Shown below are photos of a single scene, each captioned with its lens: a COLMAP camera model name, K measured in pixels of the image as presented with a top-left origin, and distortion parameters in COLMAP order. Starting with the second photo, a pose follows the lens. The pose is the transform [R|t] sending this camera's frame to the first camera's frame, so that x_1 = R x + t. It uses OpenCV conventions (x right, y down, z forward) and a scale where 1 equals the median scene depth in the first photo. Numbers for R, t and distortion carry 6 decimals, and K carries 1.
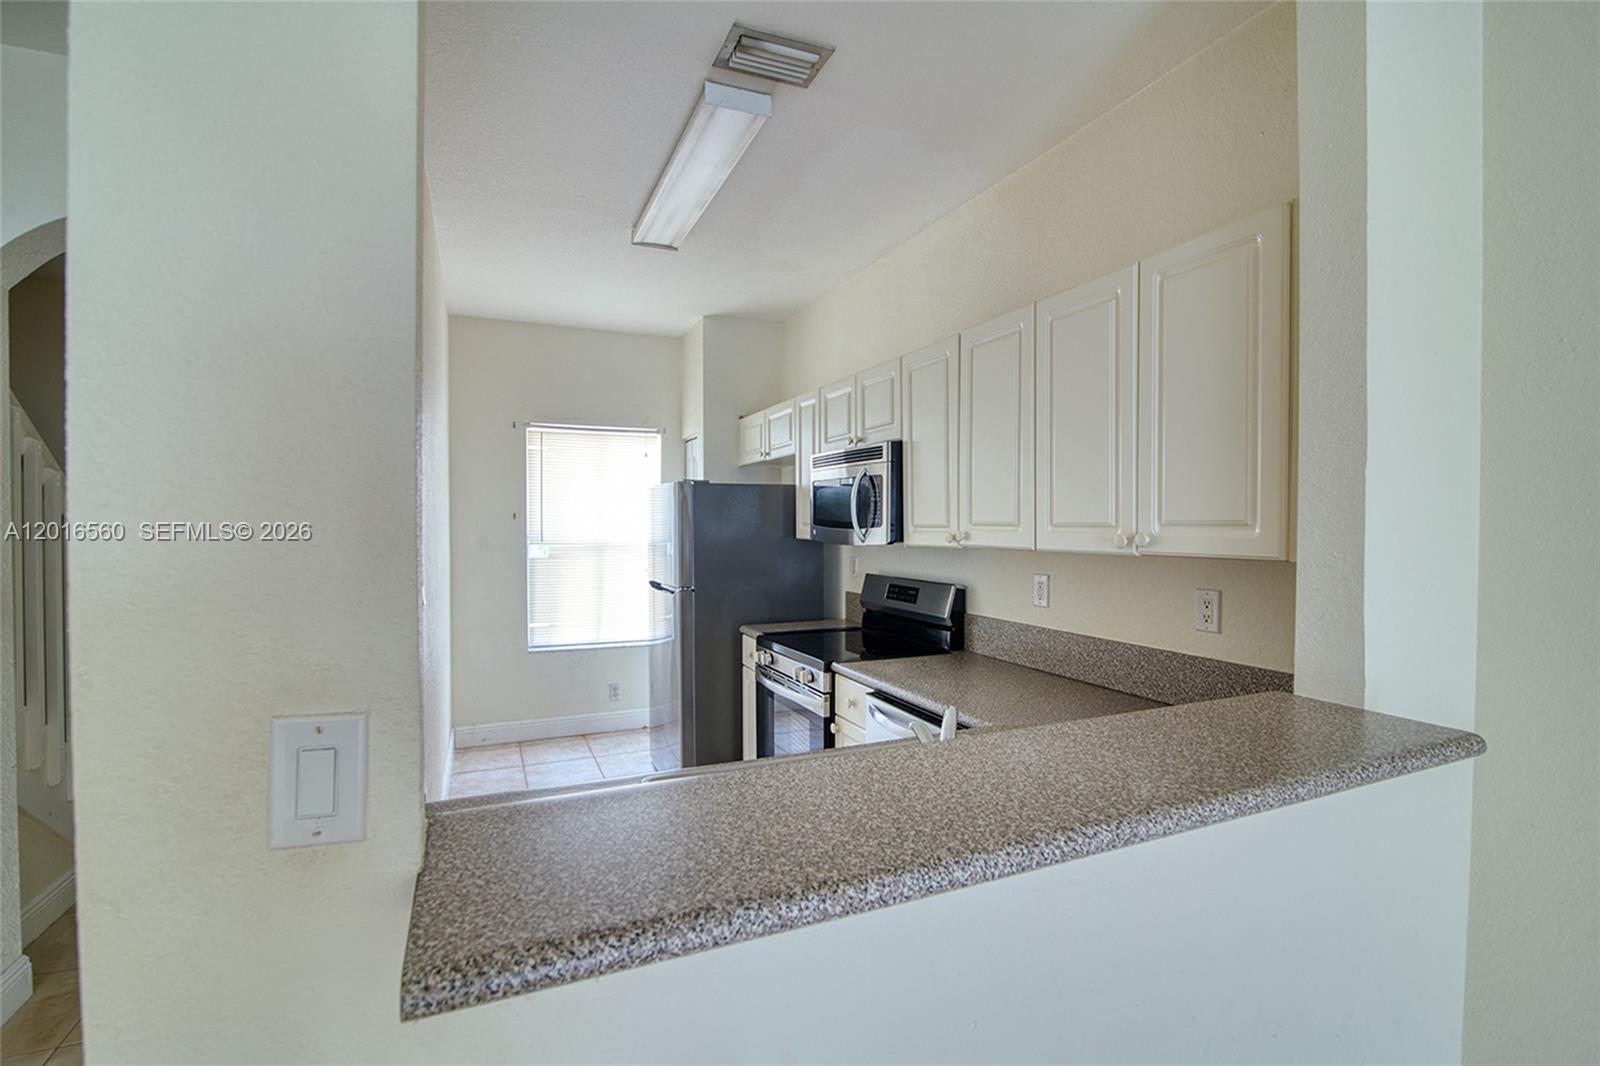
lens RADIAL K [[732.0, 0, 797.4], [0, 732.0, 528.3], [0, 0, 1]] dist [-0.021681, -0.000655]
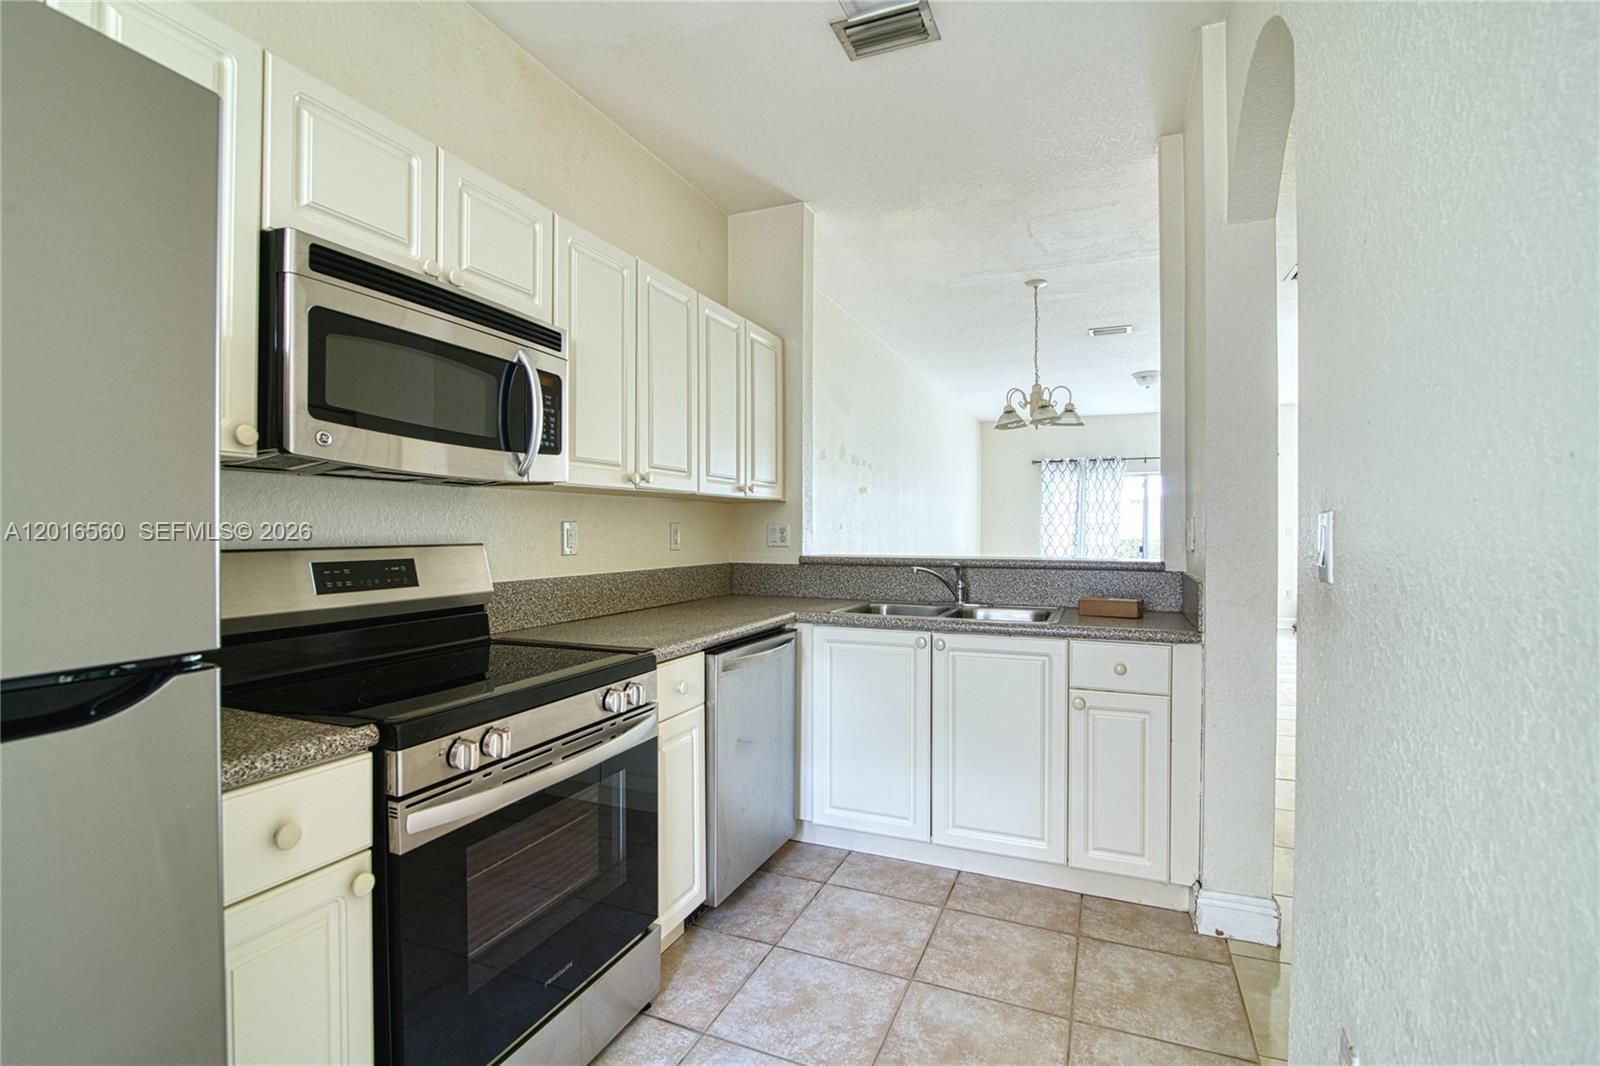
lens RADIAL K [[732.0, 0, 800.2], [0, 732.0, 533.4], [0, 0, 1]] dist [-0.021681, -0.000655]
pose [[-0.693281, -0.003782, 0.720657, -0.447821], [0.005099, 0.999935, 0.010153, 0.055228], [-0.720649, 0.010714, -0.693217, 1.137782]]
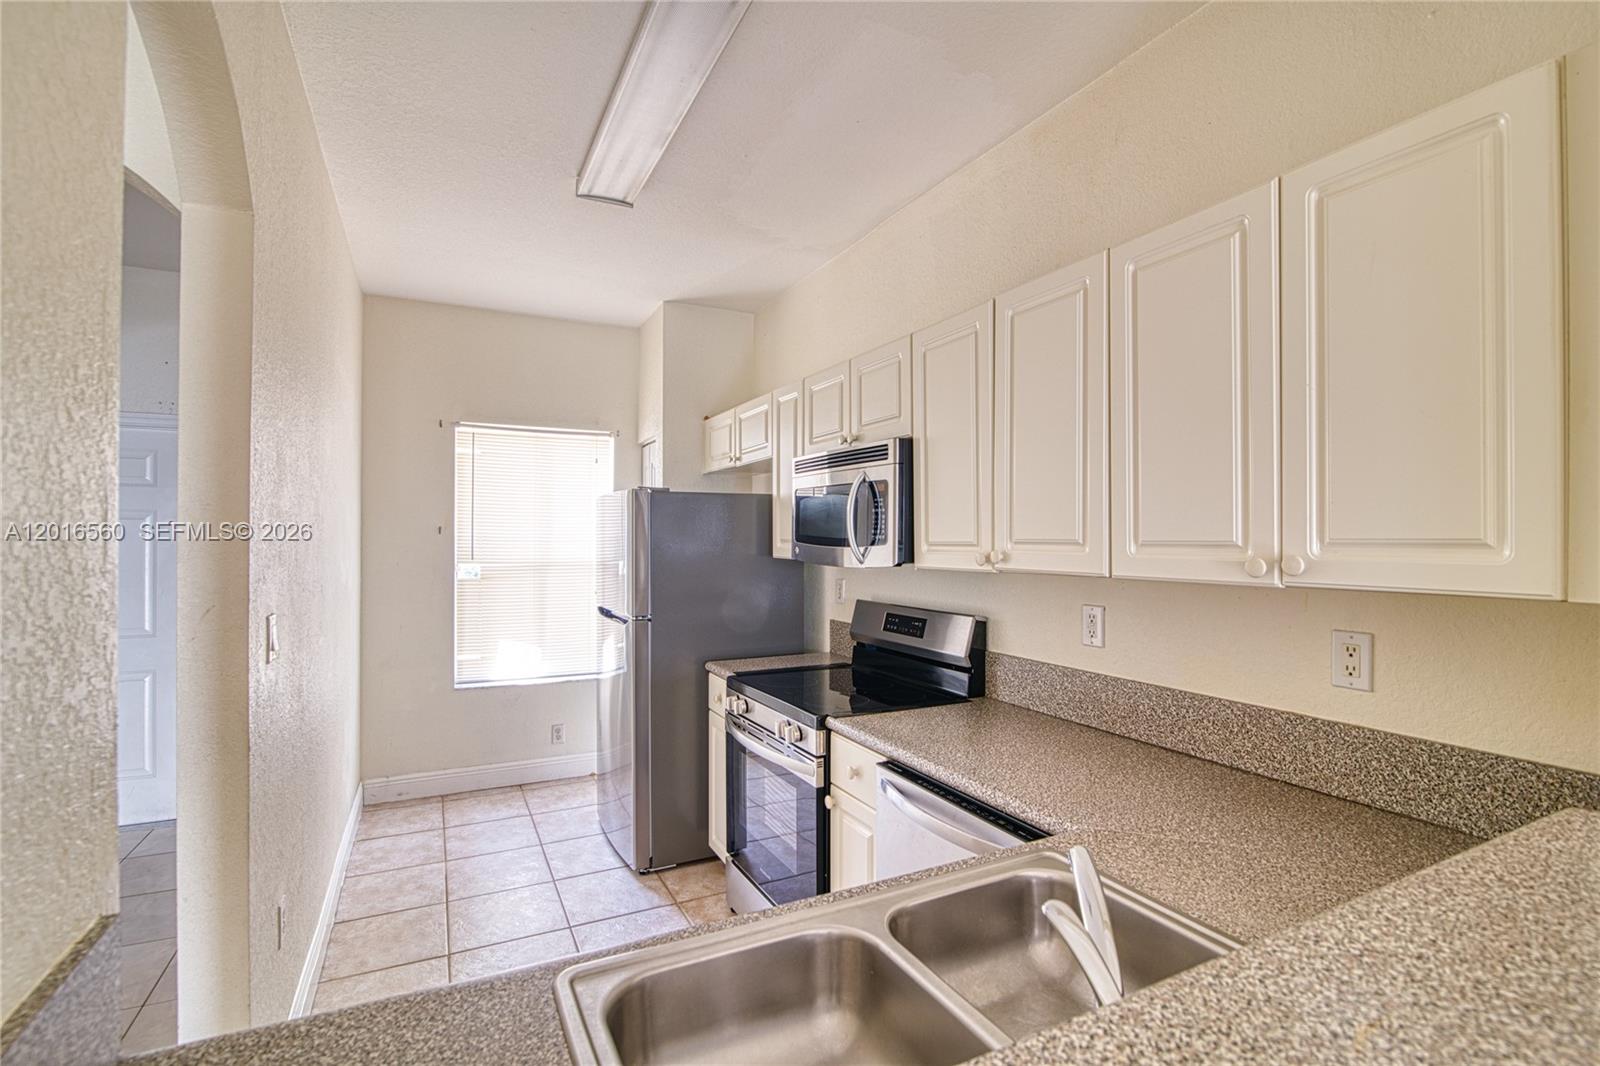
lens RADIAL K [[732.0, 0, 798.6], [0, 732.0, 531.2], [0, 0, 1]] dist [-0.021681, -0.000655]
pose [[0.998348, 0.003896, 0.057317, -0.023801], [-0.002893, 0.999841, -0.017575, -0.001981], [-0.057377, 0.017380, 0.998201, 0.179027]]
